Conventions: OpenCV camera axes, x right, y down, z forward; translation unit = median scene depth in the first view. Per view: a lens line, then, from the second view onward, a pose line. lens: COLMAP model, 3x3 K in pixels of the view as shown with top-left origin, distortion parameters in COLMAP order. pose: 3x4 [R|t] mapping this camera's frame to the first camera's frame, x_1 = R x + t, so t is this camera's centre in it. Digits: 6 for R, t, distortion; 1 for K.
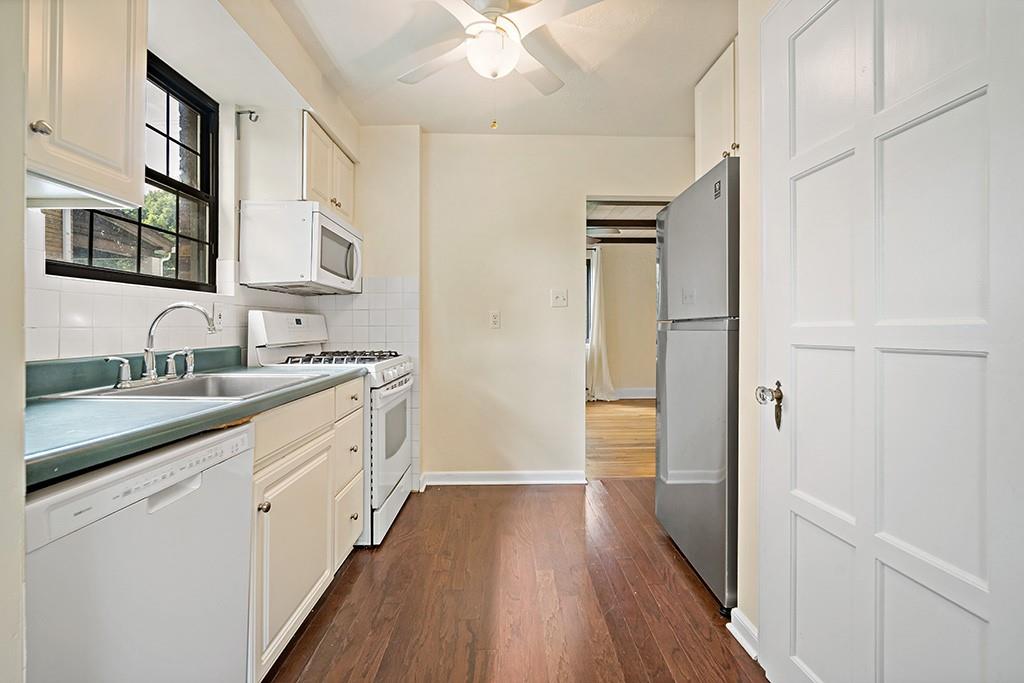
lens RADIAL K [[462.8, 0, 515.3], [0, 462.8, 327.7], [0, 0, 1]] dist [-0.013445, 0.004399]
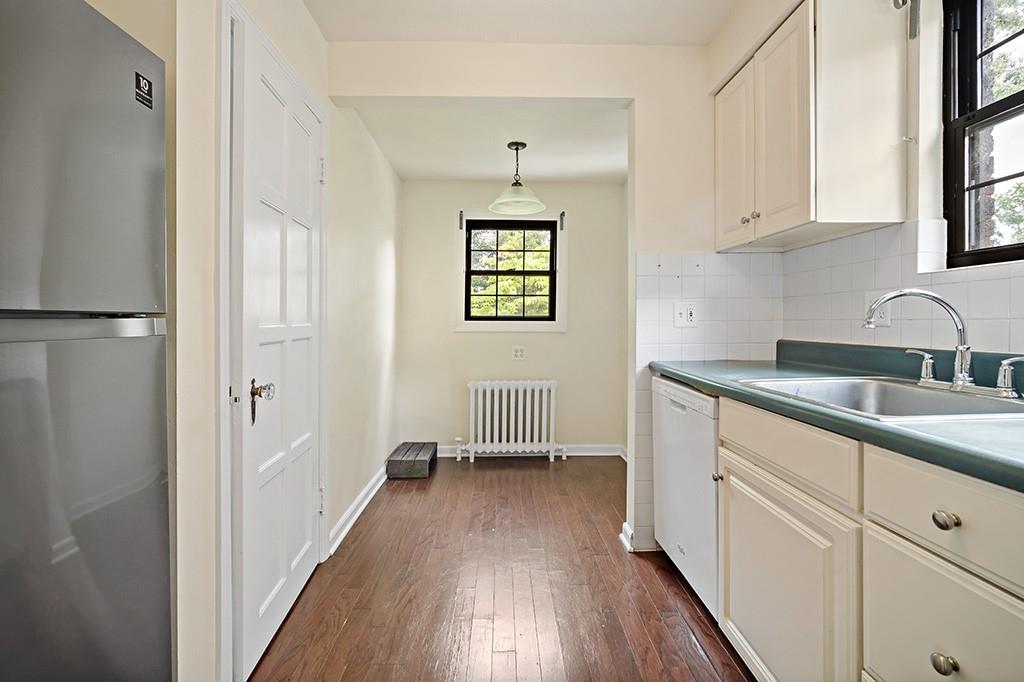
lens RADIAL K [[458.0, 0, 508.5], [0, 458.0, 328.2], [0, 0, 1]] dist [-0.008916, 0.001264]
pose [[-0.999985, 0.005320, -0.001316, -0.018445], [0.005301, 0.999885, 0.014179, 0.000176], [0.001391, 0.014172, -0.999899, 1.770152]]
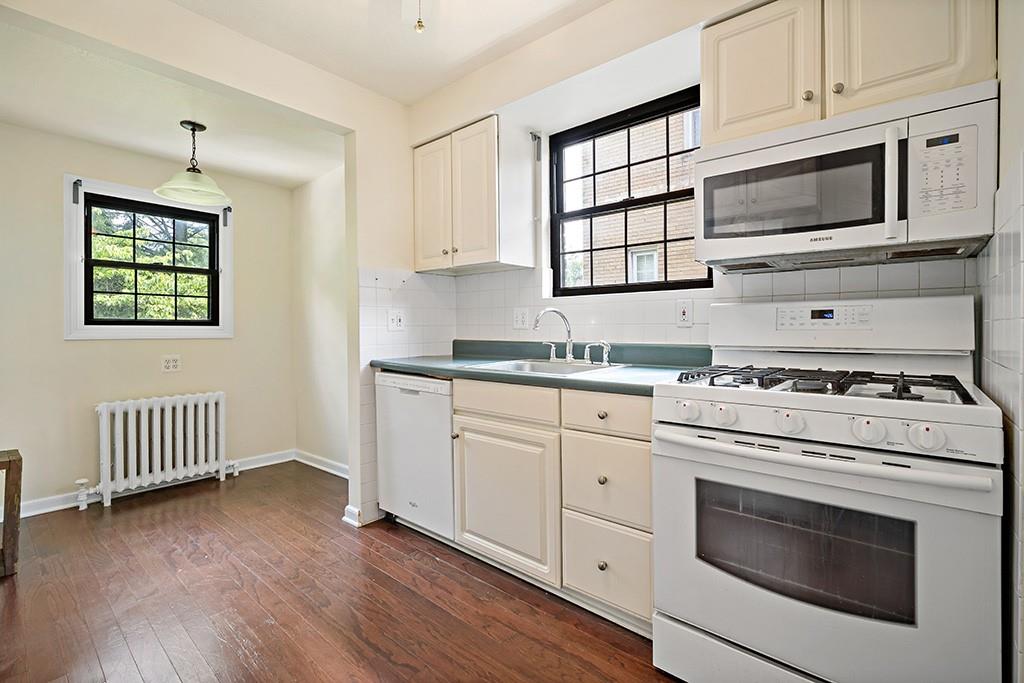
lens RADIAL K [[464.9, 0, 509.6], [0, 464.9, 335.1], [0, 0, 1]] dist [-0.013991, 0.005221]
pose [[-0.669699, 0.015852, -0.742463, 0.446528], [0.002372, 0.999813, 0.019207, 0.002769], [0.742629, 0.011102, -0.669611, 1.855892]]
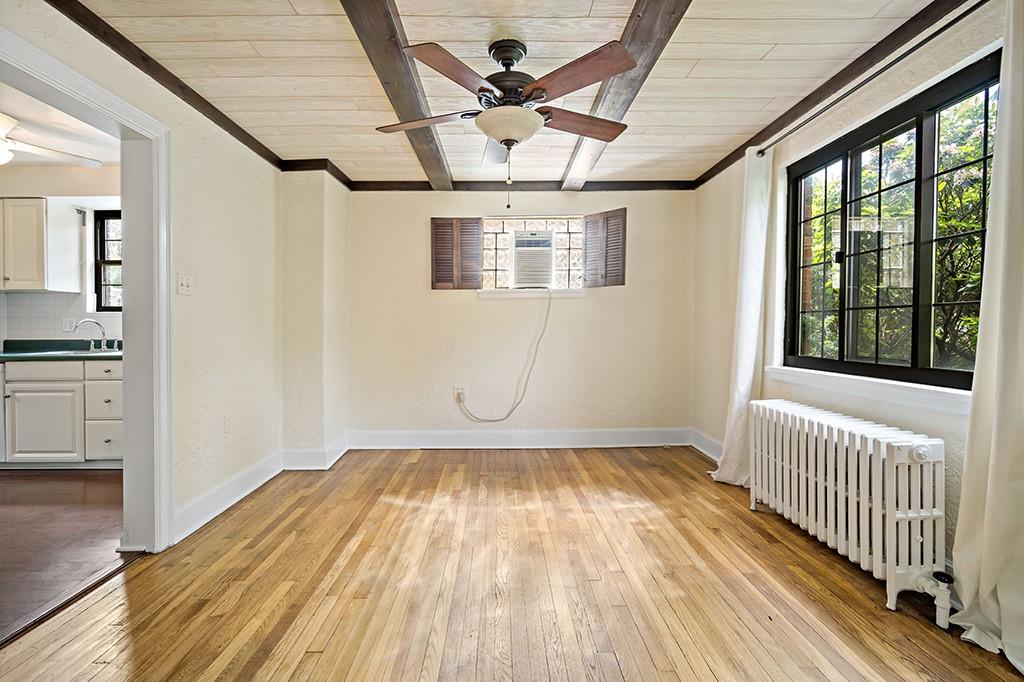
lens RADIAL K [[462.8, 0, 515.3], [0, 462.8, 327.2], [0, 0, 1]] dist [-0.013445, 0.004399]
pose [[-0.005735, -0.000517, -0.999983, 1.752875], [0.002593, 0.999996, -0.000532, -0.004120], [0.999980, -0.002596, -0.005733, 3.305073]]
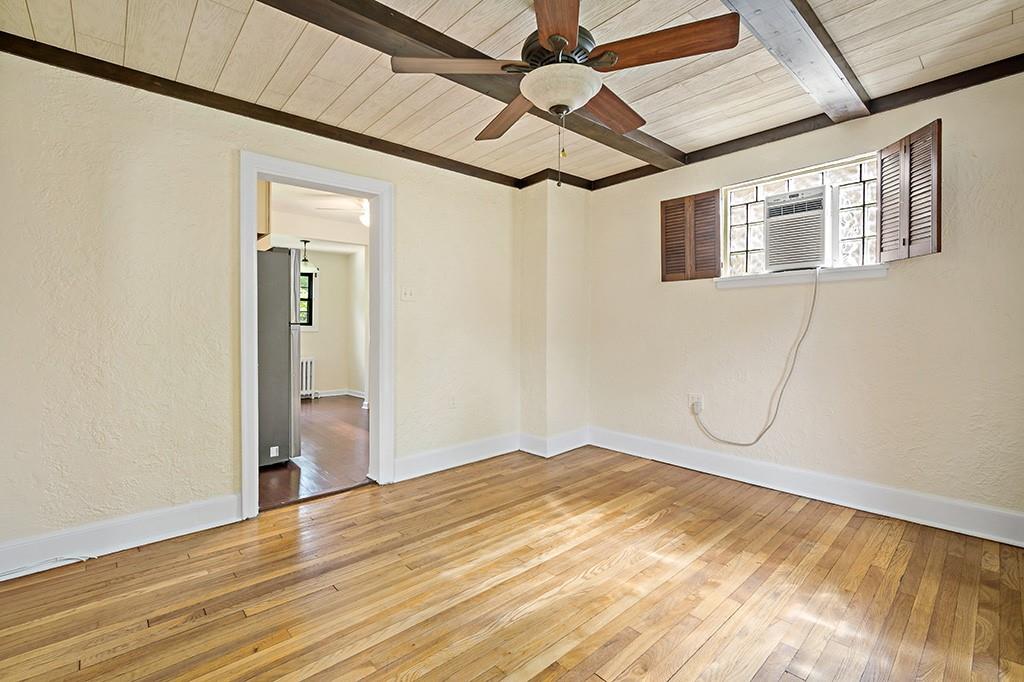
lens RADIAL K [[463.4, 0, 509.0], [0, 463.4, 318.5], [0, 0, 1]] dist [-0.004982, 0.000305]
pose [[-0.764826, -0.006234, -0.644207, 1.205963], [0.002664, 0.999914, -0.012840, -0.009756], [0.644231, -0.011537, -0.764744, 4.124148]]
